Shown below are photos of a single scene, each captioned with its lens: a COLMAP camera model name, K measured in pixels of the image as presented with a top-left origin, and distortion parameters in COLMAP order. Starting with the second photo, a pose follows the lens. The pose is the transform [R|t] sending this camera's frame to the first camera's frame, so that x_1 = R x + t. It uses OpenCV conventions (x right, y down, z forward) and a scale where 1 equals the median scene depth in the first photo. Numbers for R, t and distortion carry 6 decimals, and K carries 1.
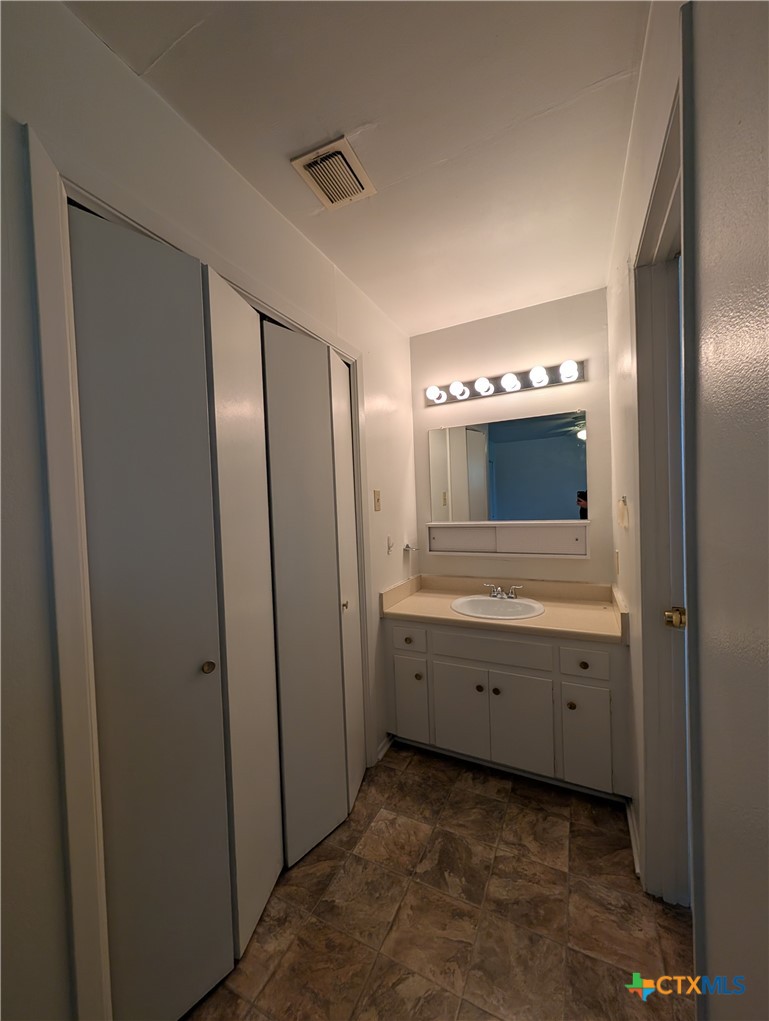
lens RADIAL K [[385.9, 0, 383.0], [0, 385.9, 514.2], [0, 0, 1]] dist [-0.000712, 0.000036]
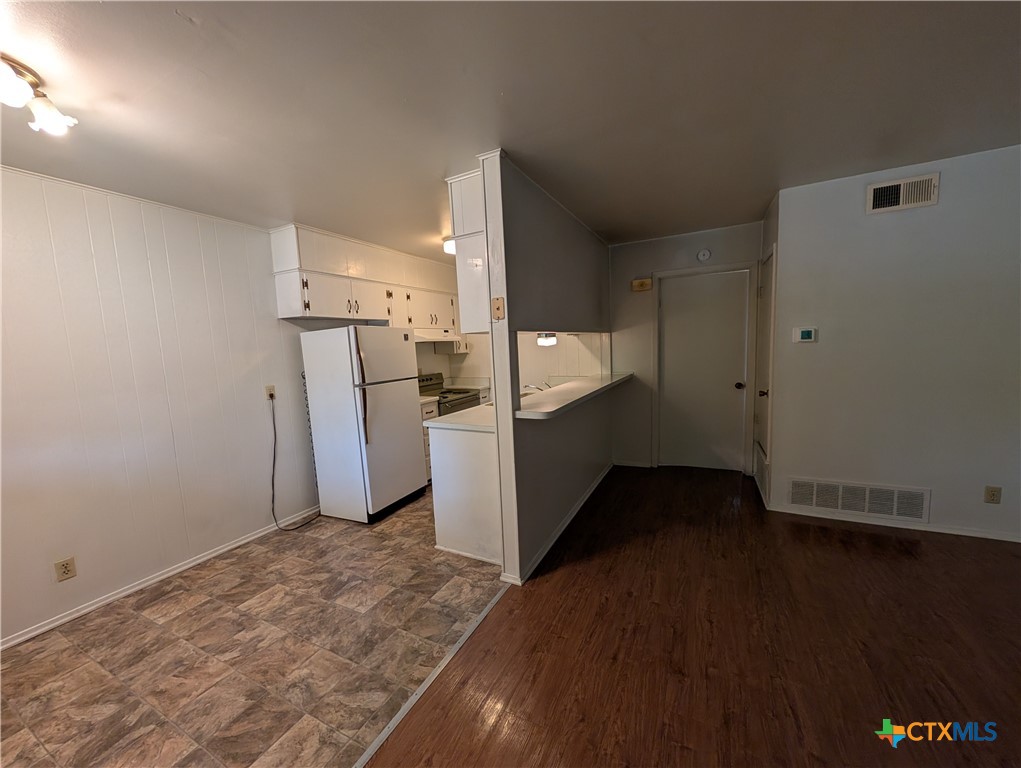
lens RADIAL K [[383.8, 0, 513.0], [0, 383.8, 385.6], [0, 0, 1]] dist [0.000794, 0.000153]
pose [[-0.995679, 0.091975, 0.012805, -0.918049], [0.092828, 0.989518, 0.110617, -0.033460], [-0.002496, 0.111328, -0.993781, 1.786514]]
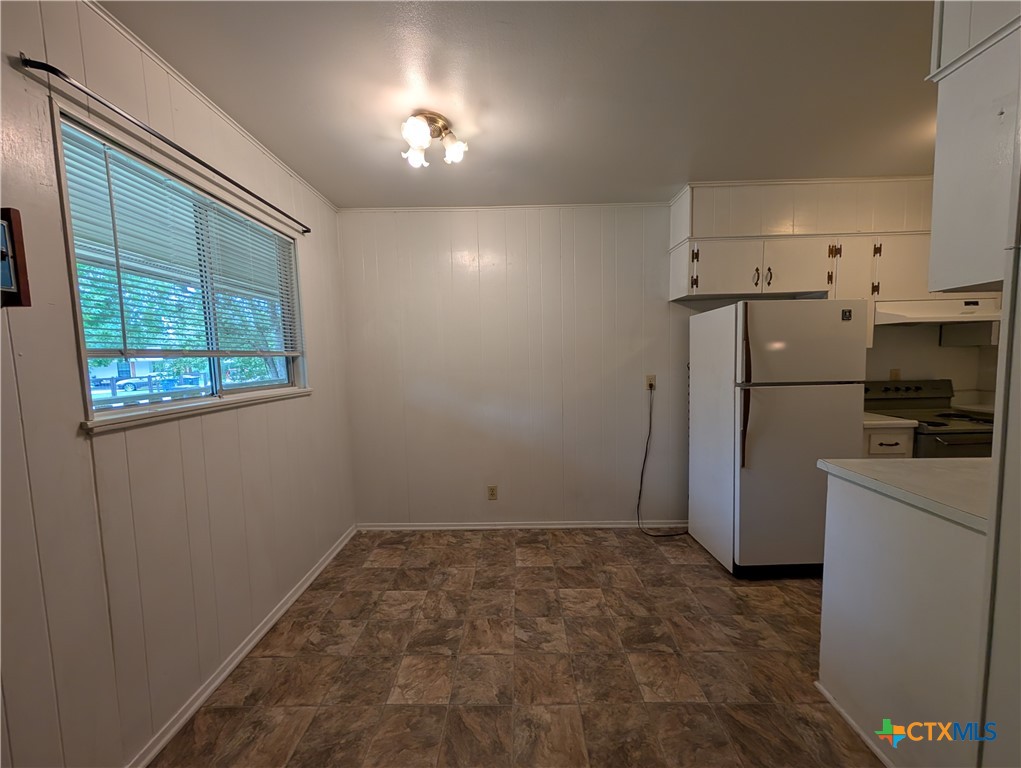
lens RADIAL K [[384.8, 0, 513.0], [0, 384.8, 385.8], [0, 0, 1]] dist [0.000969, 0.000139]
pose [[-0.439094, -0.015332, 0.898310, -1.012677], [0.049057, 0.997954, 0.041011, 0.015353], [-0.897101, 0.062076, -0.437444, 1.199544]]
